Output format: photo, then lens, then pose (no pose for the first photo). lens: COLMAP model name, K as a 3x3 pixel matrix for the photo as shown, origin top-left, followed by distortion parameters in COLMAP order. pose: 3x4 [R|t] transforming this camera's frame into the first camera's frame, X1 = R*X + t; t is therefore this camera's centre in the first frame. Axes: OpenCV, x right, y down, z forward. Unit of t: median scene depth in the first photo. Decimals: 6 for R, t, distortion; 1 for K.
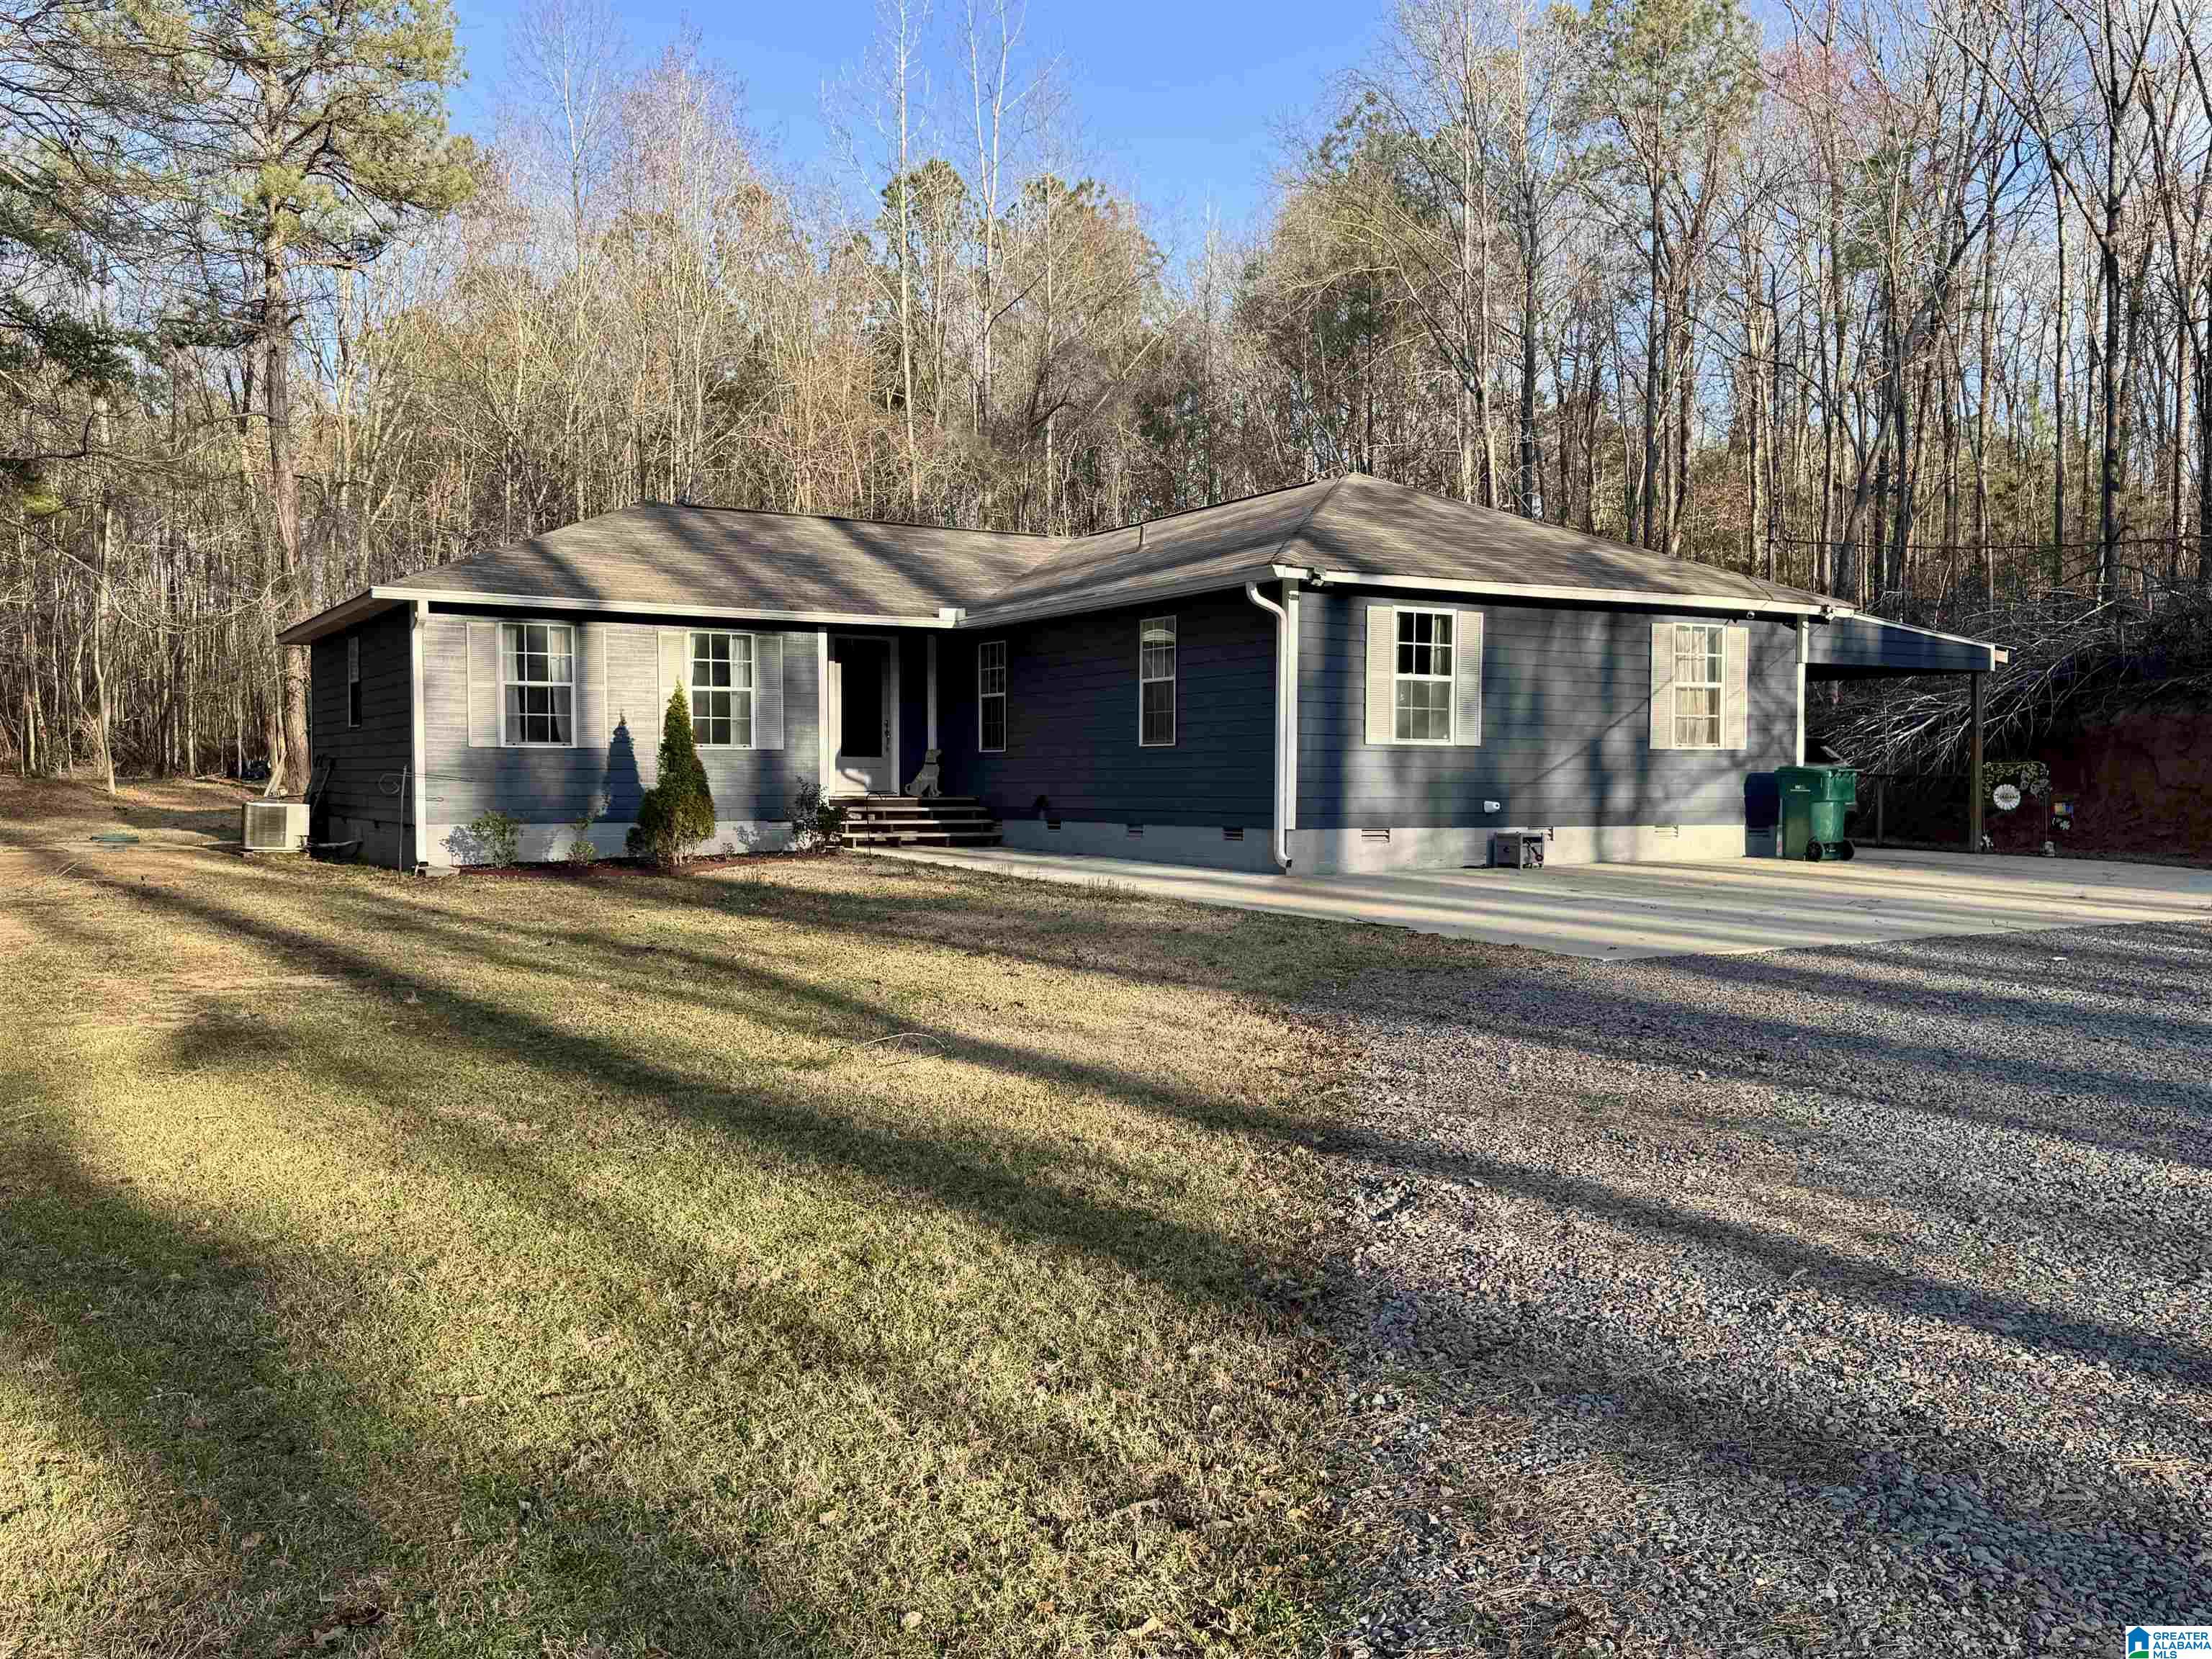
lens RADIAL K [[1869.3, 0, 1124.1], [0, 1869.3, 827.5], [0, 0, 1]] dist [0.098516, -0.060632]
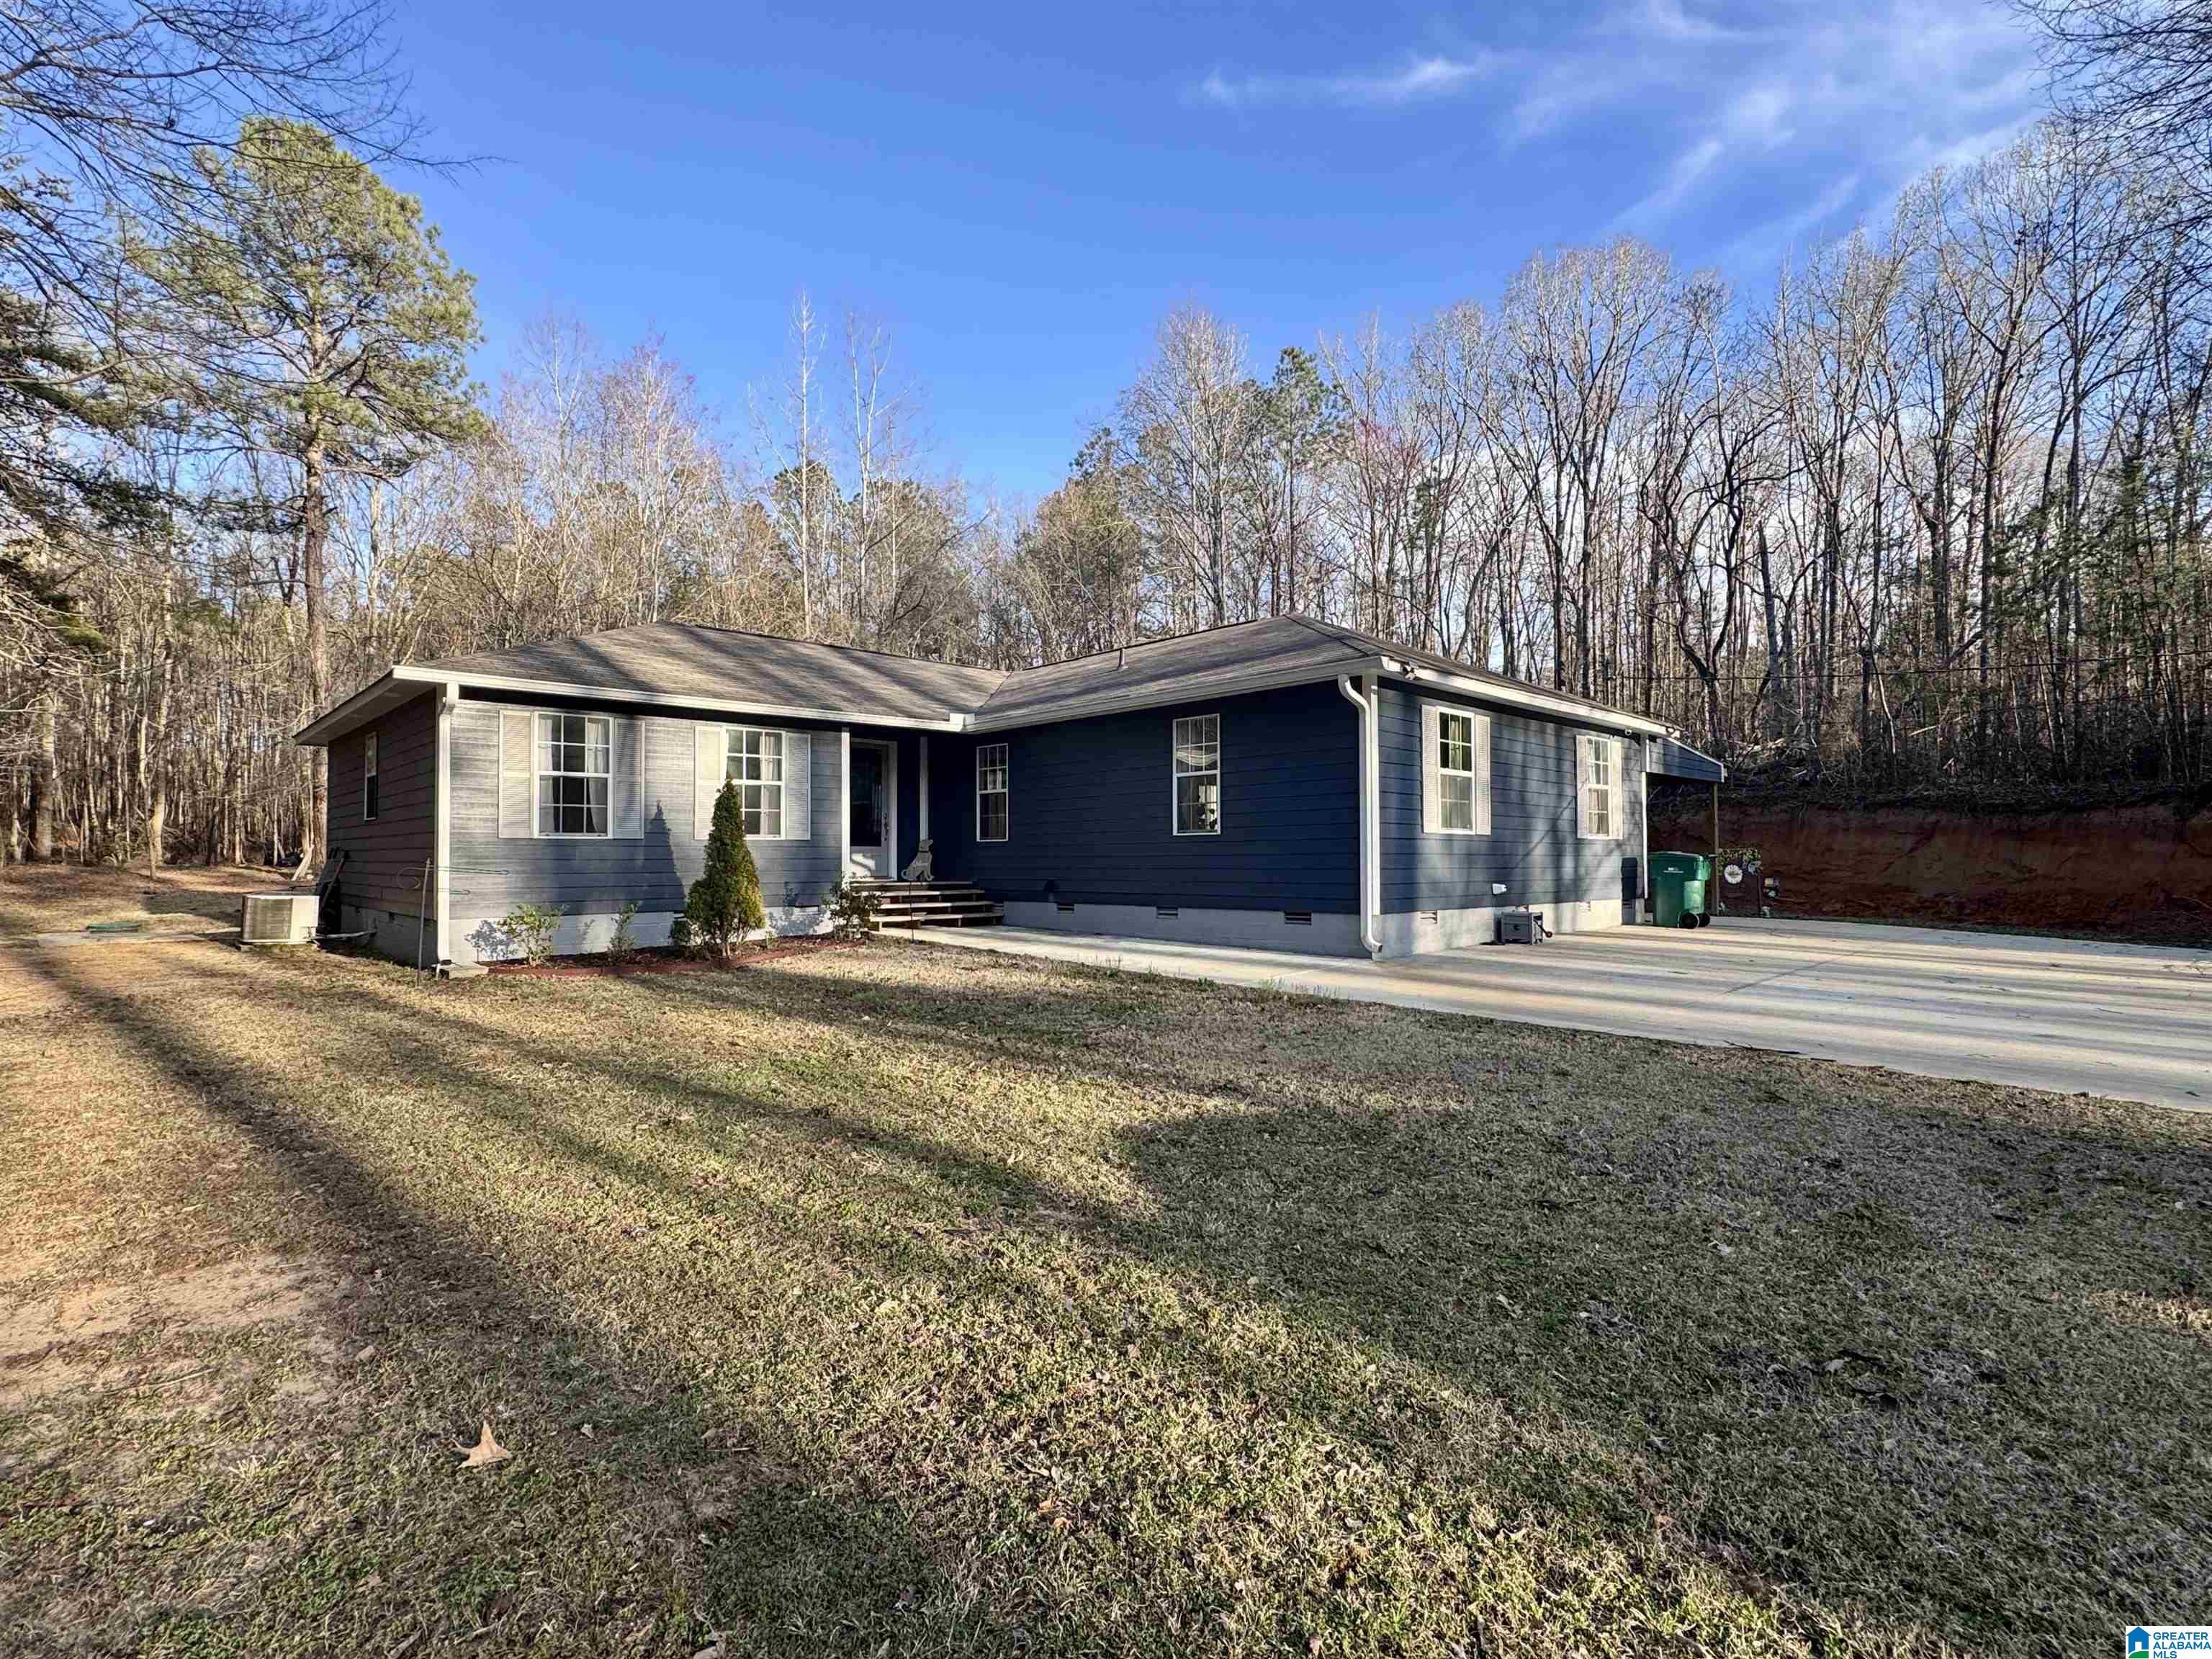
lens RADIAL K [[1076.9, 0, 1119.4], [0, 1076.9, 829.6], [0, 0, 1]] dist [0.003766, 0.001825]
pose [[0.975977, 0.000727, 0.217873, -0.152905], [0.010861, 0.998589, -0.051985, -0.014151], [-0.217604, 0.053102, 0.974592, 0.381792]]
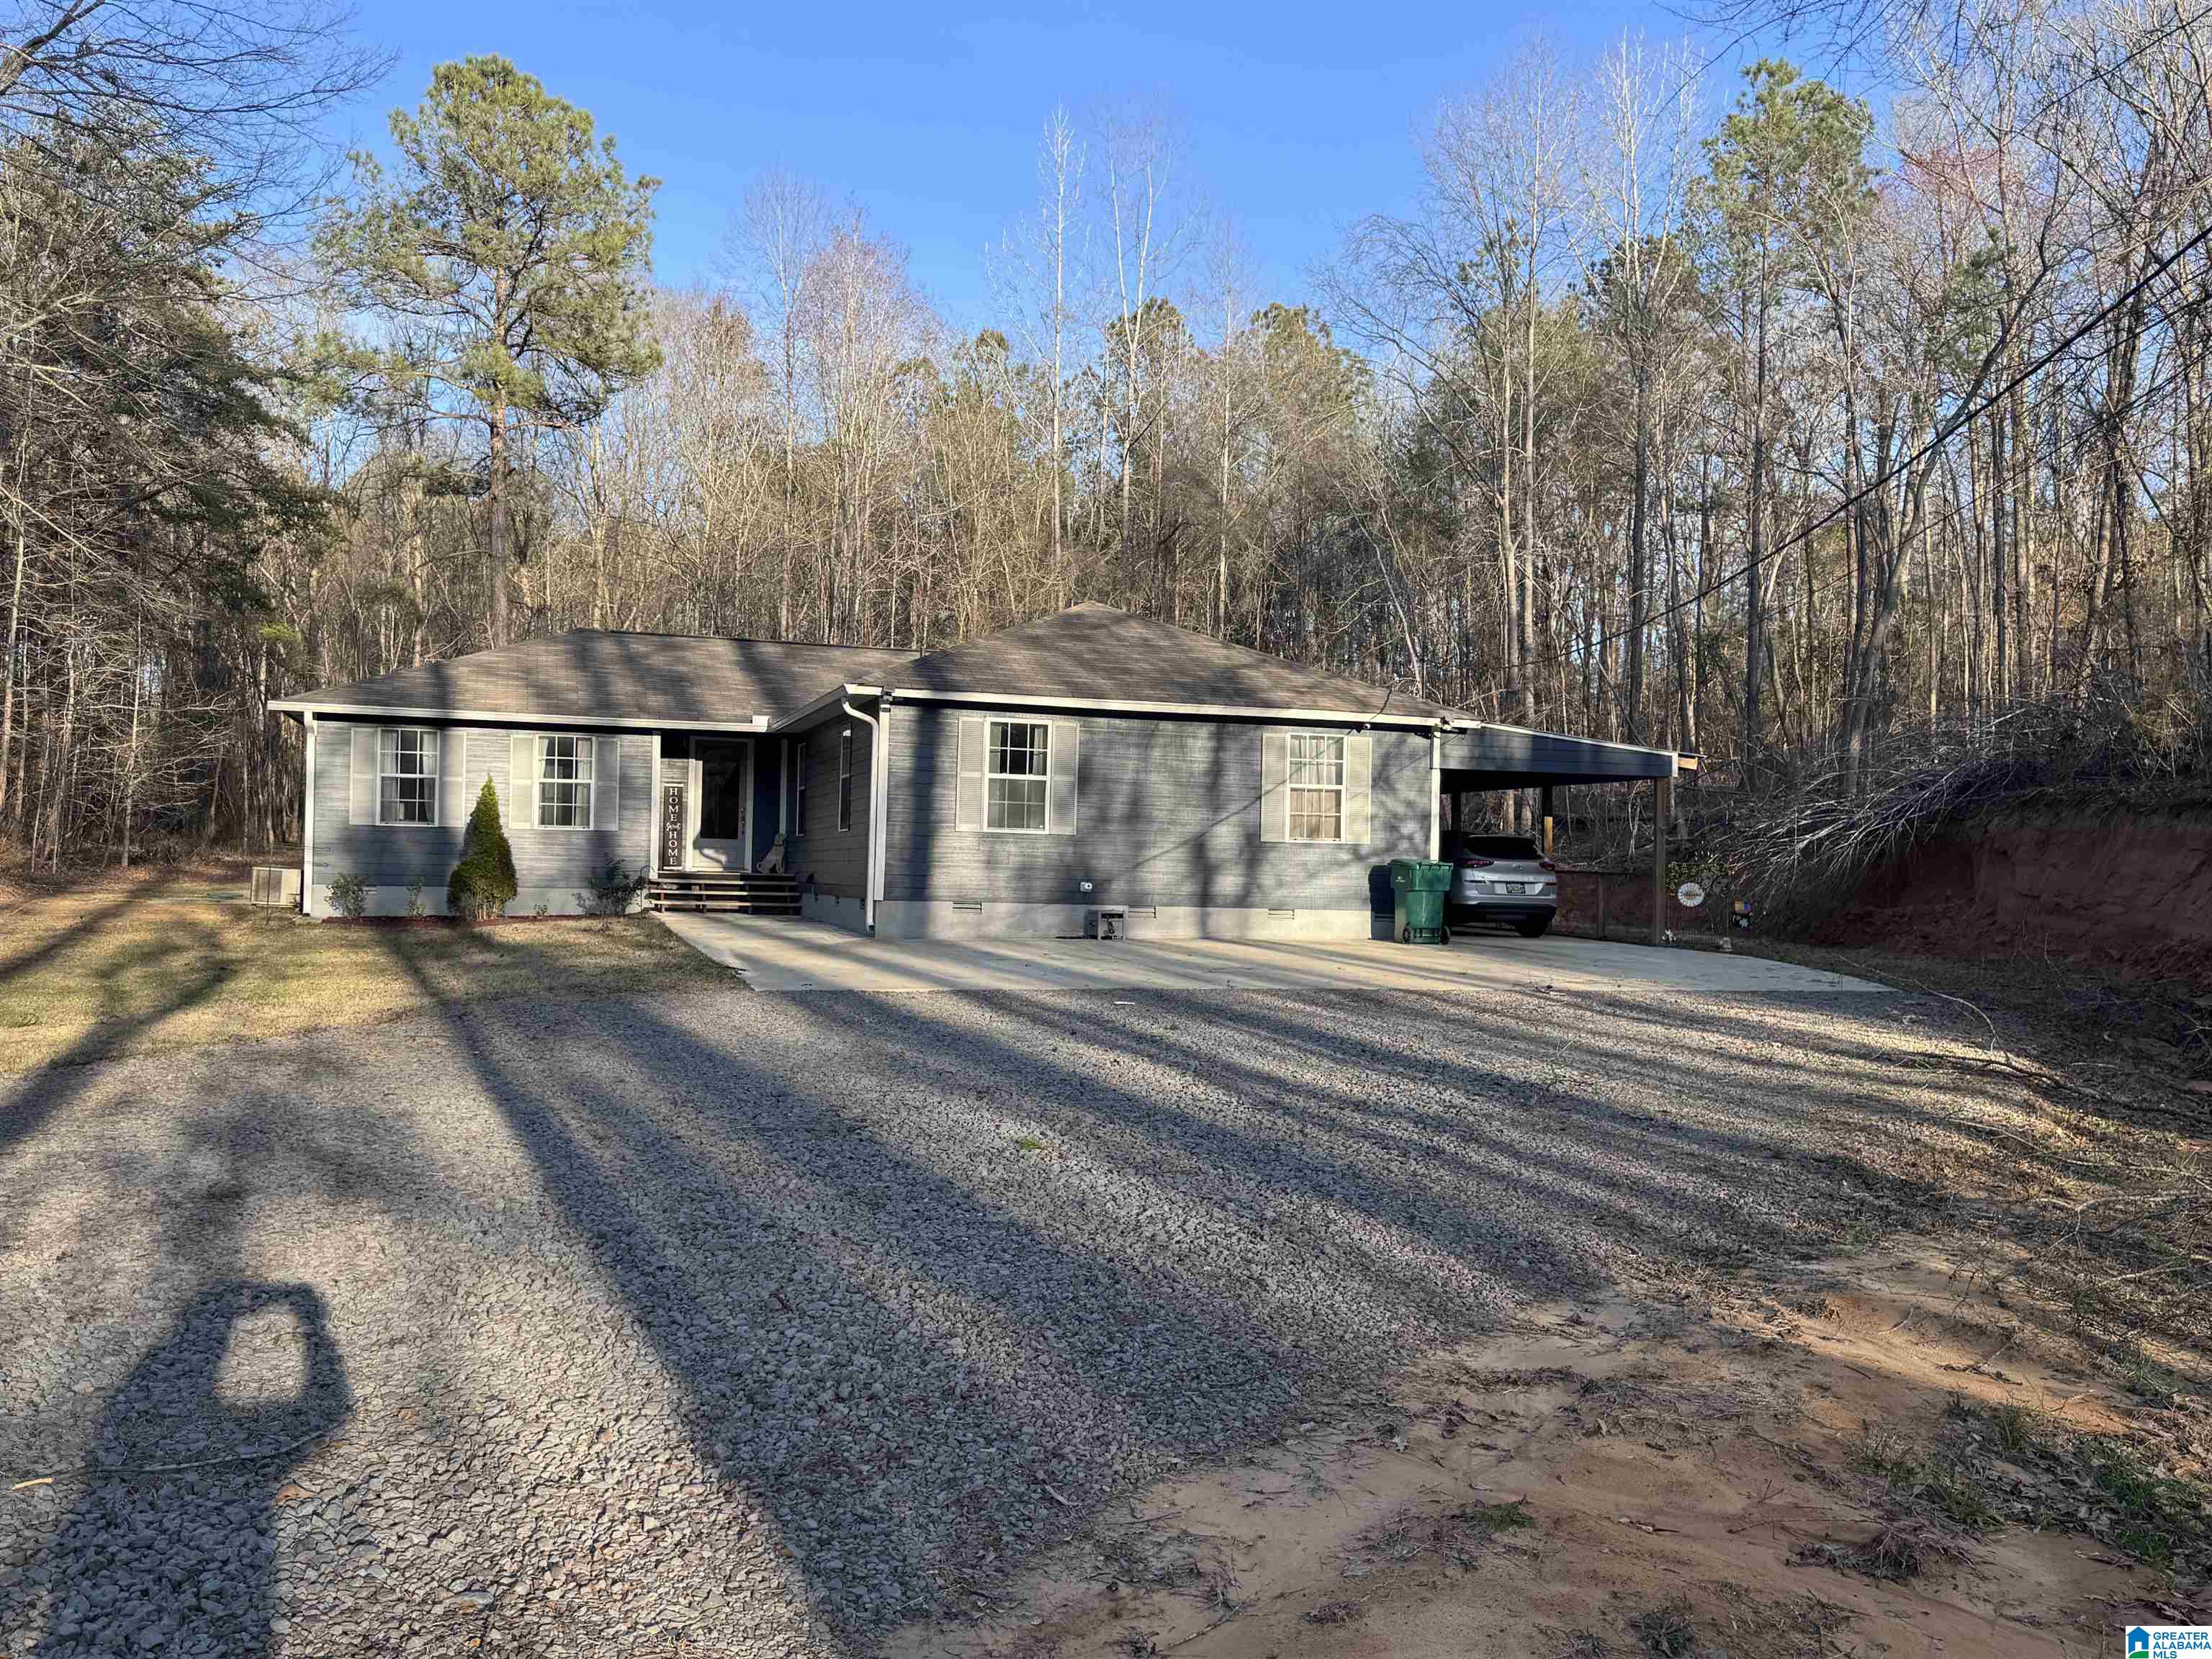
lens RADIAL K [[1869.3, 0, 1099.5], [0, 1869.3, 838.3], [0, 0, 1]] dist [0.098516, -0.060632]
pose [[0.972824, 0.016736, -0.230942, 0.432776], [-0.026965, 0.998787, -0.041206, 0.005475], [0.229972, 0.046314, 0.972095, -0.125146]]
